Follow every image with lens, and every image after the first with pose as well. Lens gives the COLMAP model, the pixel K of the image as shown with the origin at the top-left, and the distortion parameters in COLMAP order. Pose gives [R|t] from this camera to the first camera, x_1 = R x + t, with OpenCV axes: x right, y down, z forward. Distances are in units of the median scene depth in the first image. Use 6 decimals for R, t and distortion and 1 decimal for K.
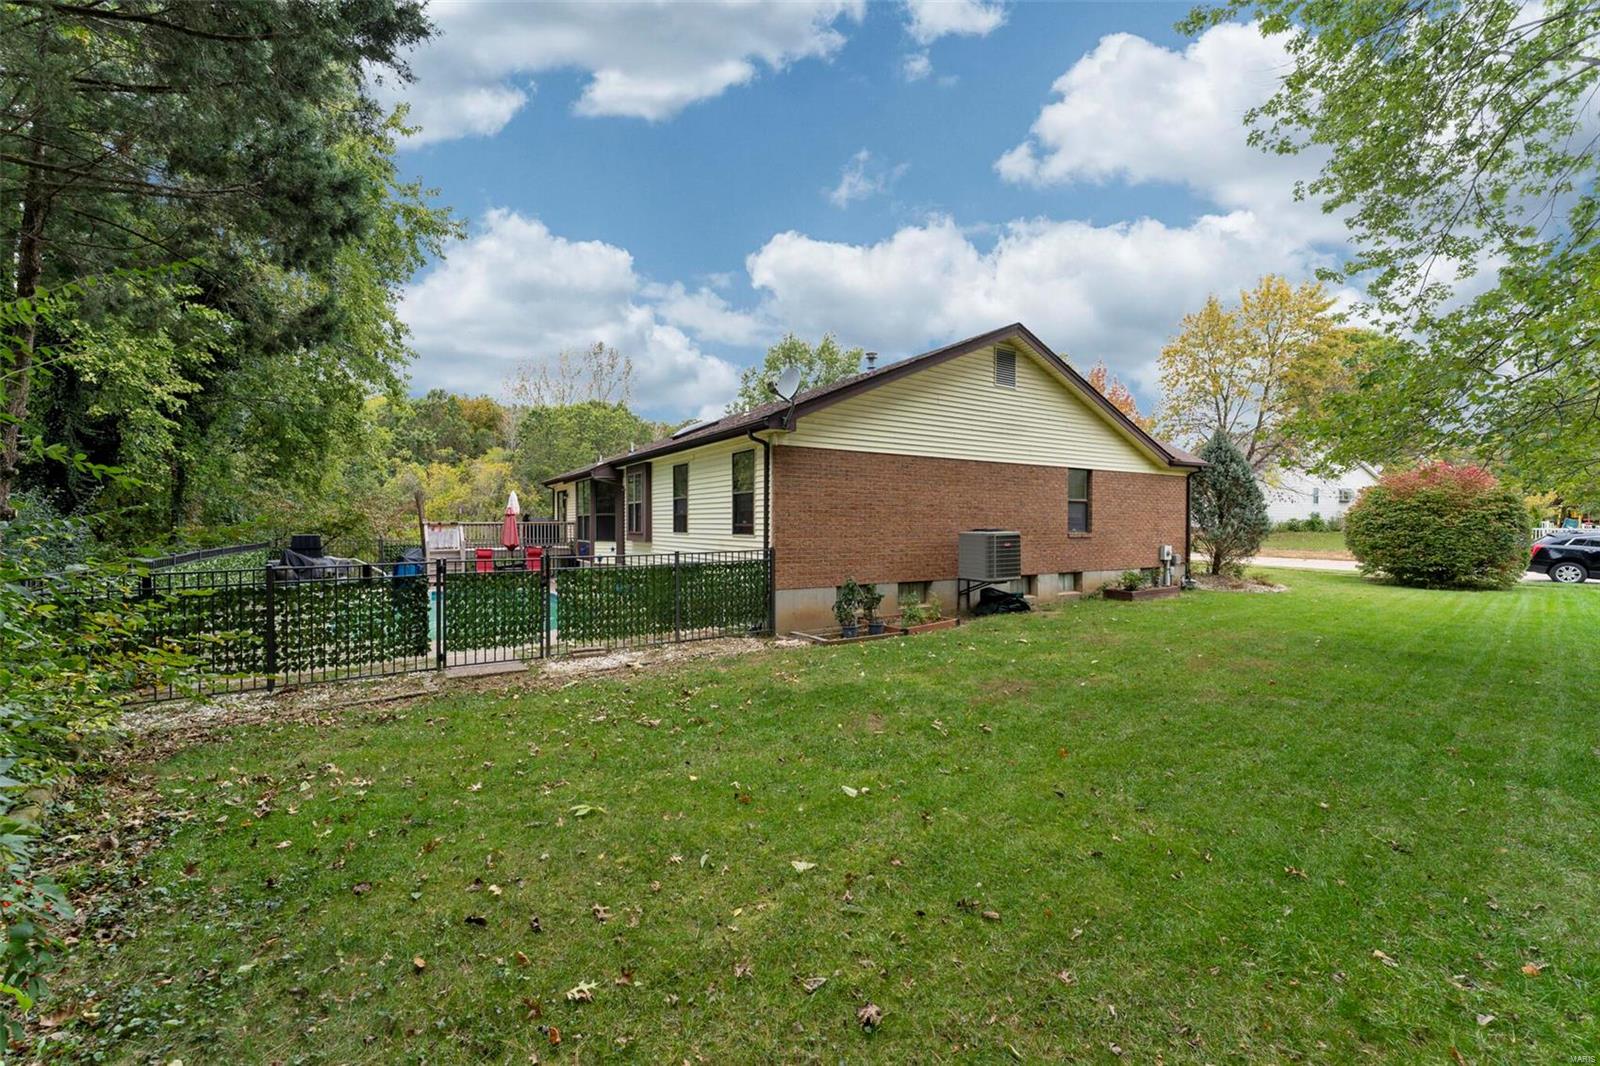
lens RADIAL K [[626.0, 0, 792.7], [0, 626.0, 532.4], [0, 0, 1]] dist [0.001721, 0.000146]
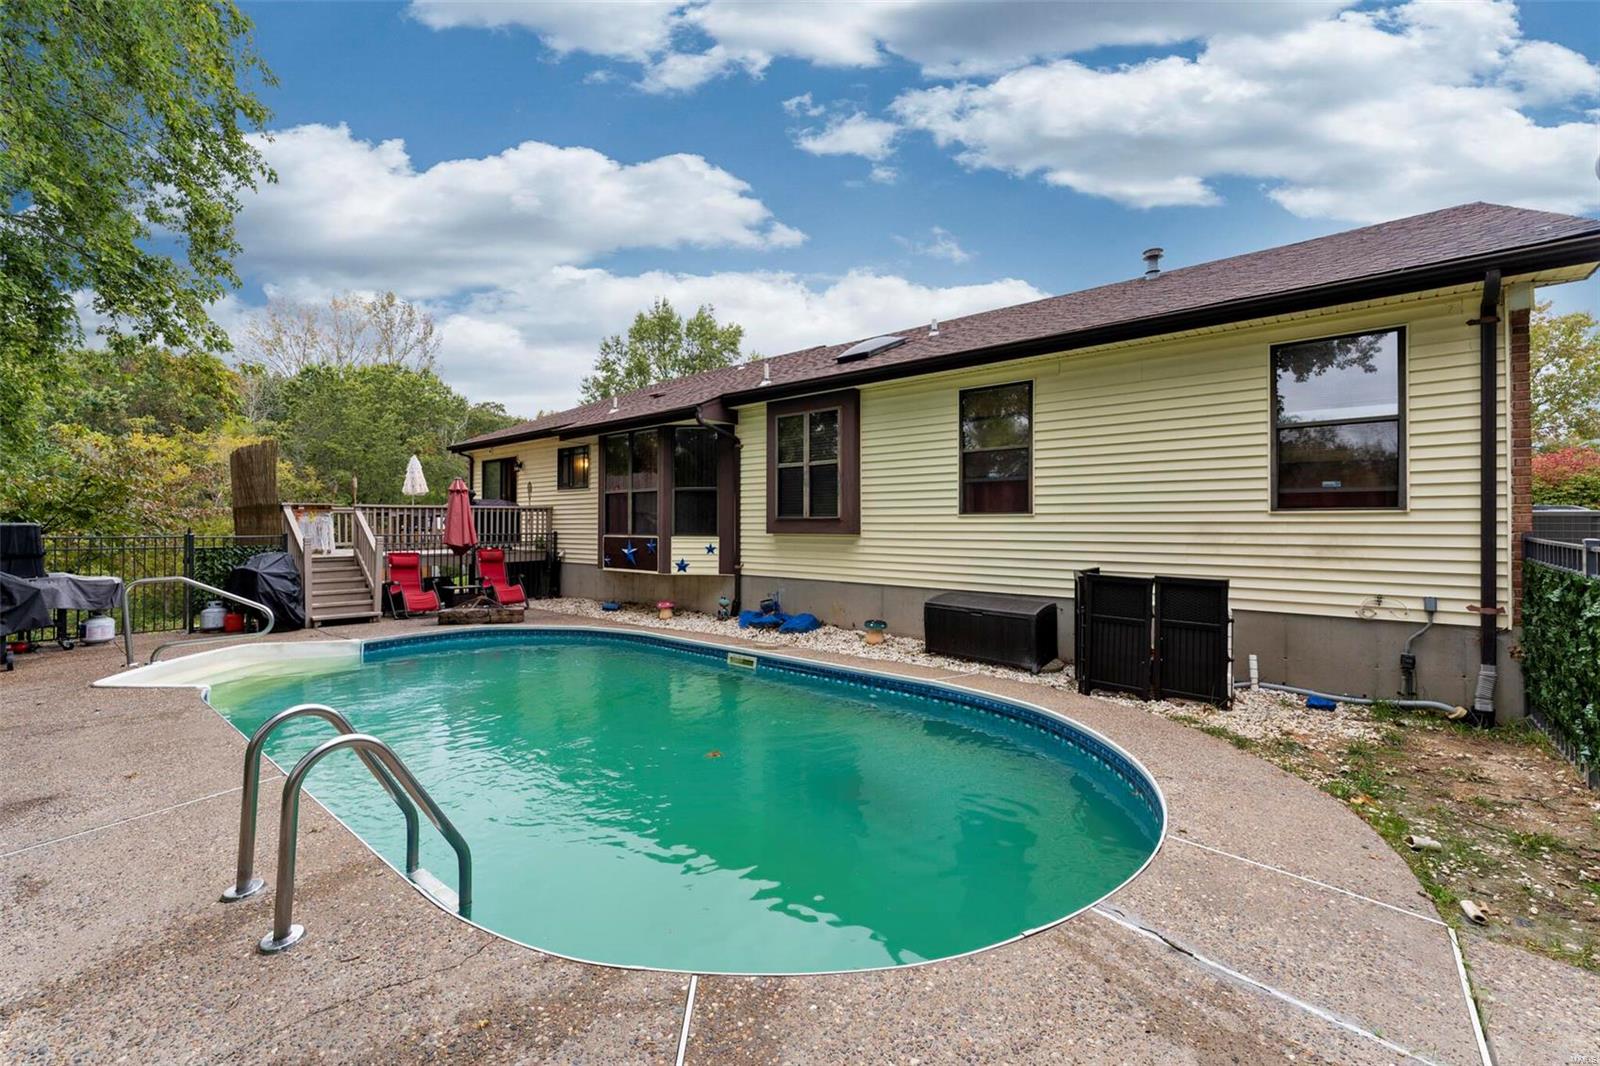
lens RADIAL K [[636.8, 0, 791.4], [0, 636.8, 521.3], [0, 0, 1]] dist [-0.000472, -0.000063]
pose [[0.950994, 0.001371, 0.309207, -0.100280], [0.004332, 0.999833, -0.017758, 0.003025], [-0.309179, 0.018227, 0.950829, 0.107174]]
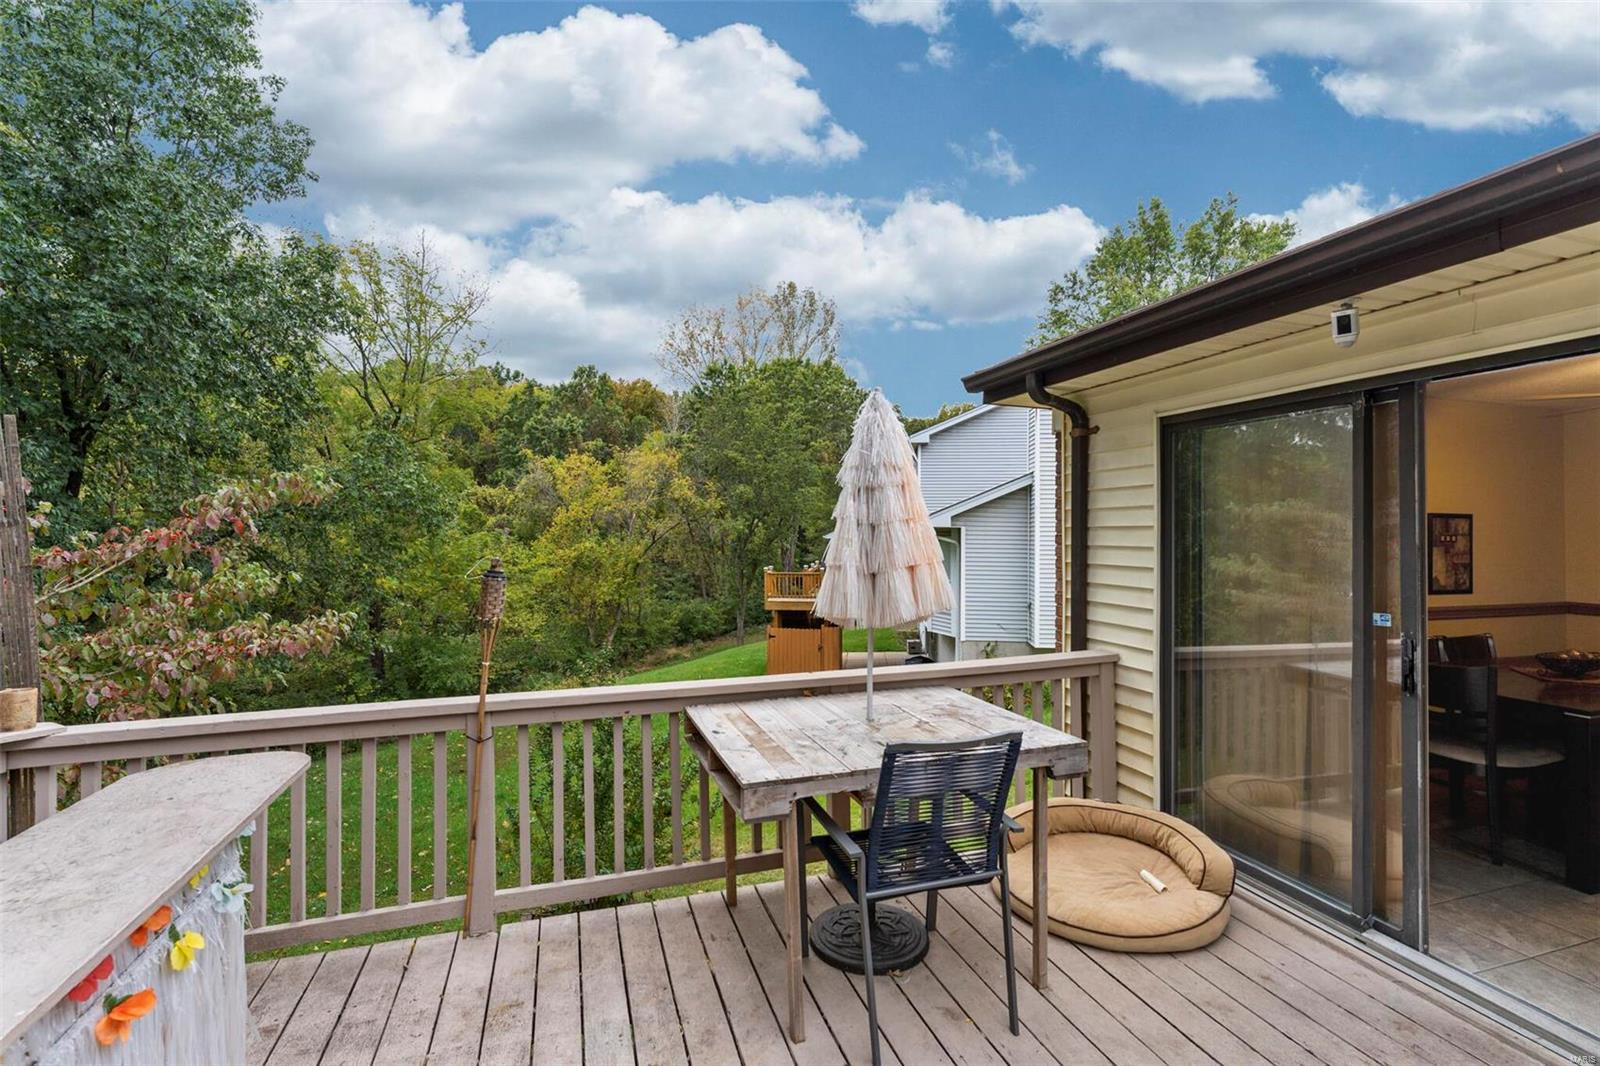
lens RADIAL K [[700.5, 0, 800.0], [0, 700.5, 533.0], [0, 0, 1]] dist [0.000493, 0.000000]
pose [[0.972248, -0.000354, -0.233951, -0.157007], [-0.002295, 0.999936, -0.011053, -0.017331], [0.233940, 0.011283, 0.972185, 0.326214]]
